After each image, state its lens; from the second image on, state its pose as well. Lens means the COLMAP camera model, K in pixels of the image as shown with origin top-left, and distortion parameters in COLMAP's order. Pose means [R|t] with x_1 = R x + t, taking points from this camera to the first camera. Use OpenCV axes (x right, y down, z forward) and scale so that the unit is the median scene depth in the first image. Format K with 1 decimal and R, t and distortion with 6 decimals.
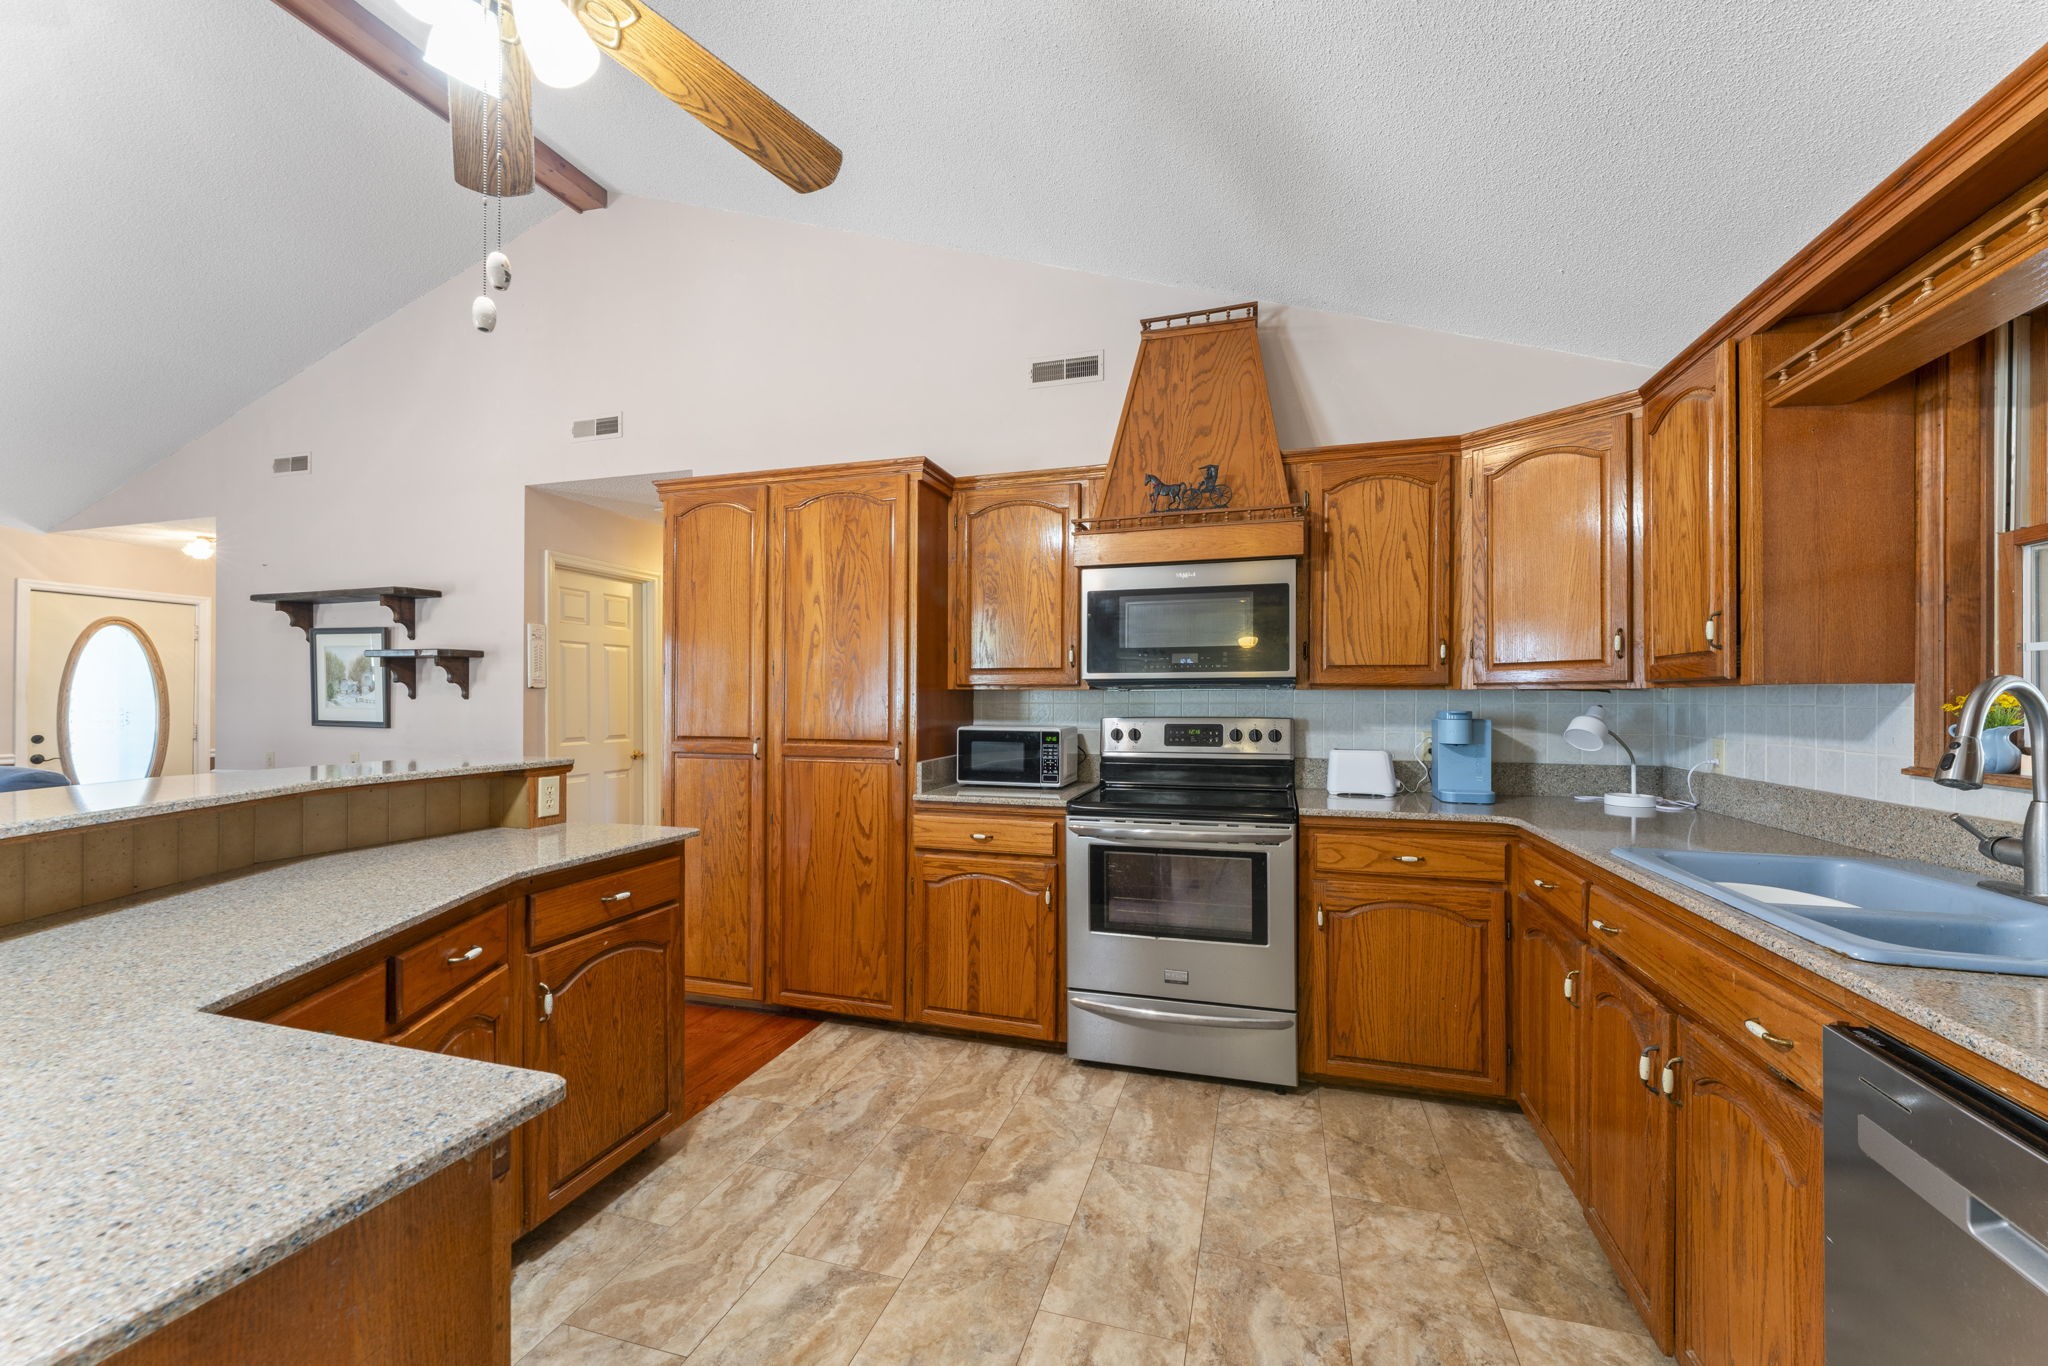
lens RADIAL K [[806.1, 0, 1018.6], [0, 806.1, 702.5], [0, 0, 1]] dist [0.000330, 0.000051]
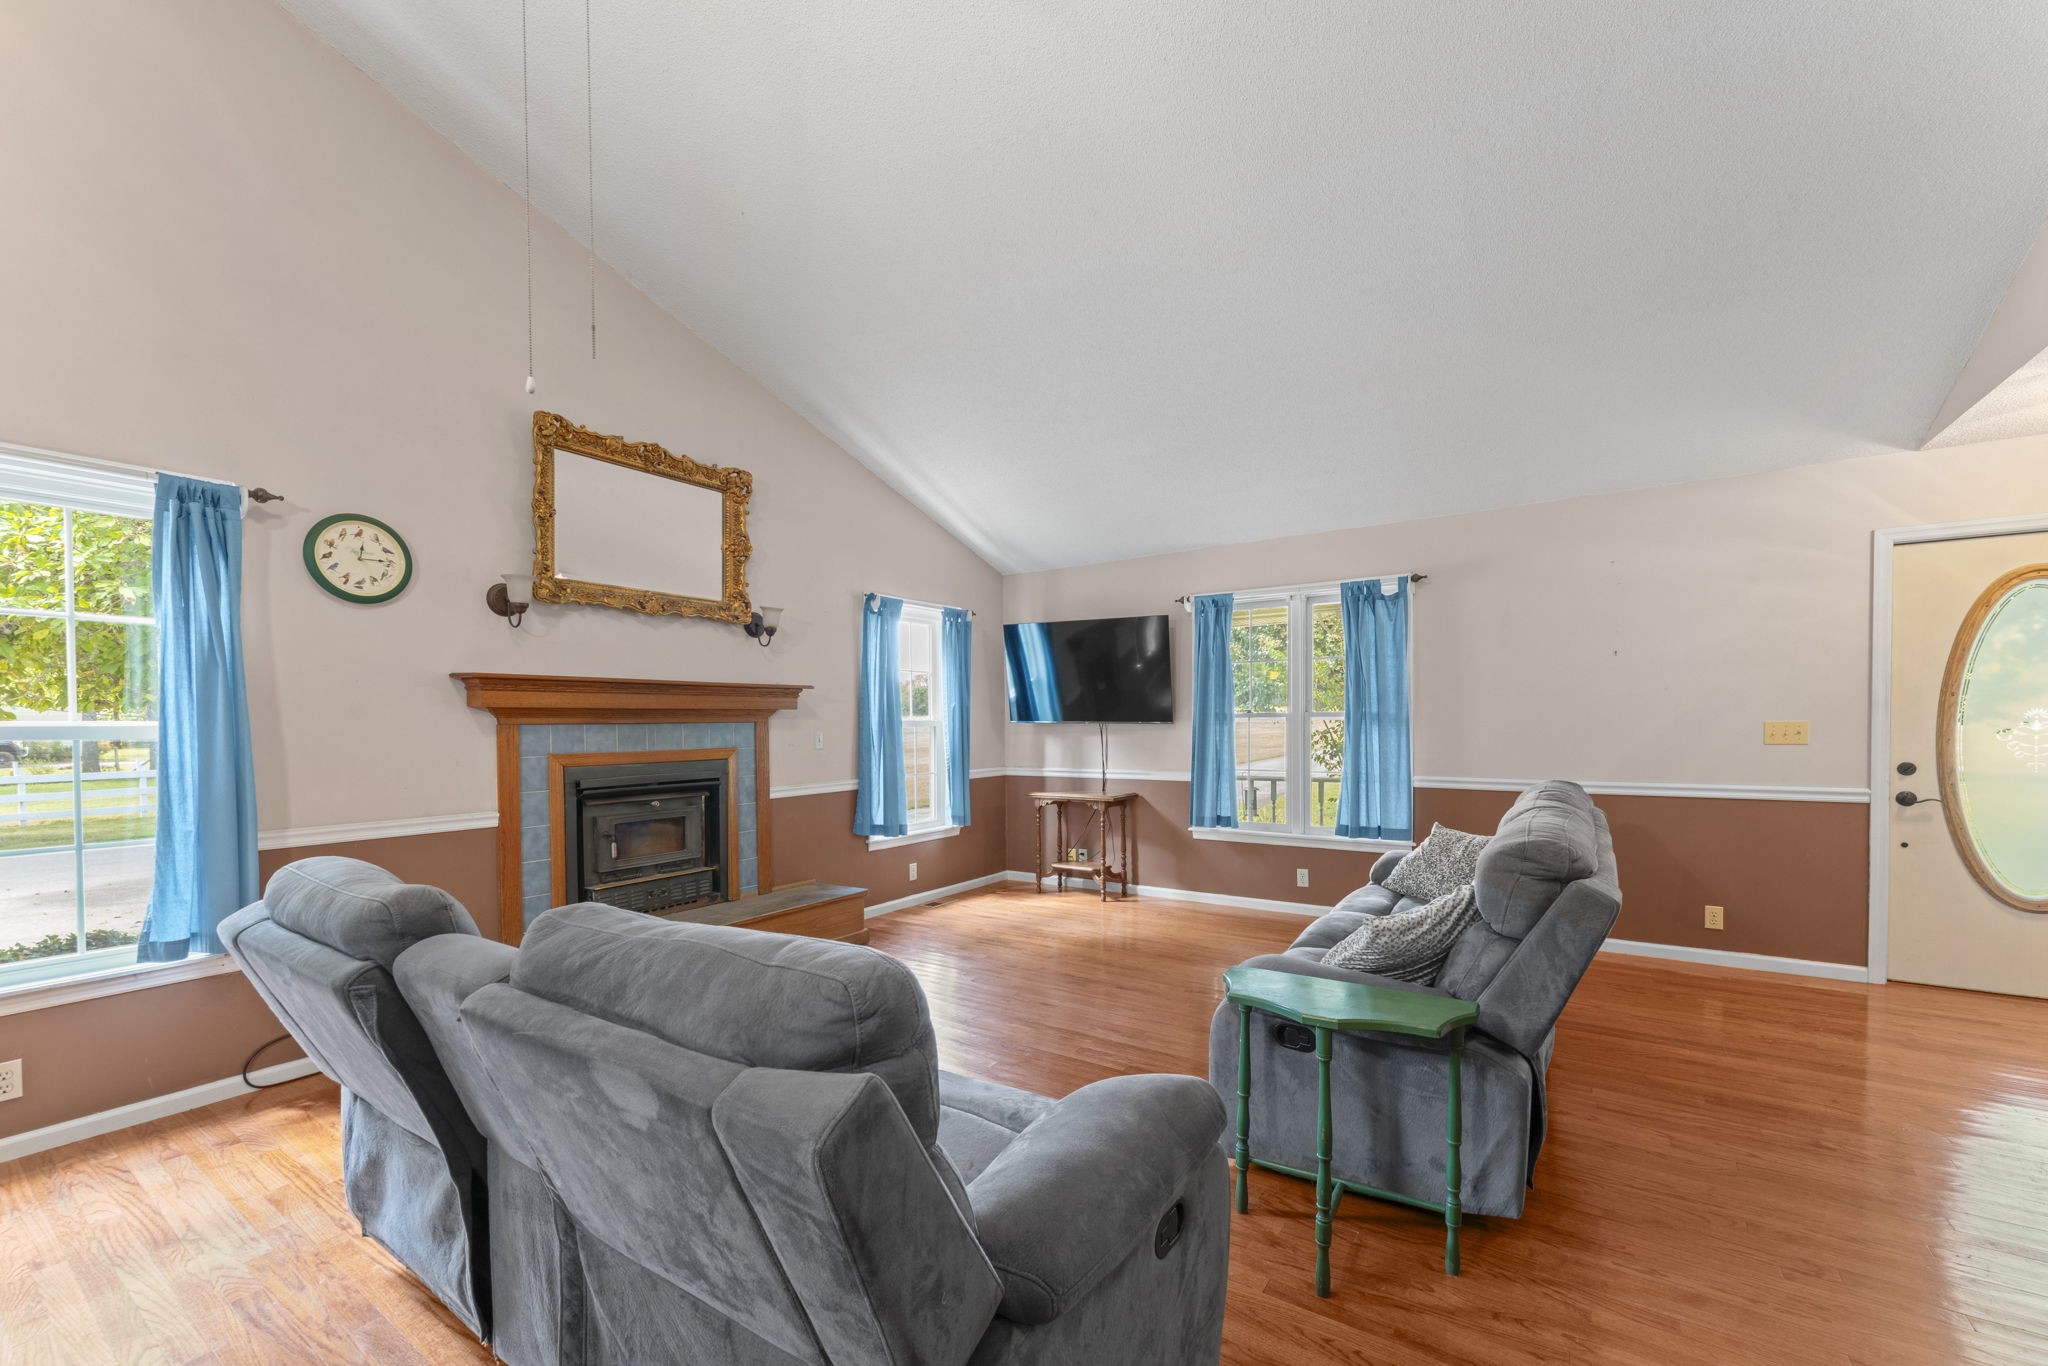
lens RADIAL K [[833.9, 0, 1018.3], [0, 833.9, 734.0], [0, 0, 1]] dist [-0.000381, -0.000028]
pose [[-0.294914, 0.017537, -0.955363, -0.611361], [0.008691, 0.999839, 0.015670, -0.001913], [0.955484, -0.003682, -0.295019, 0.915995]]
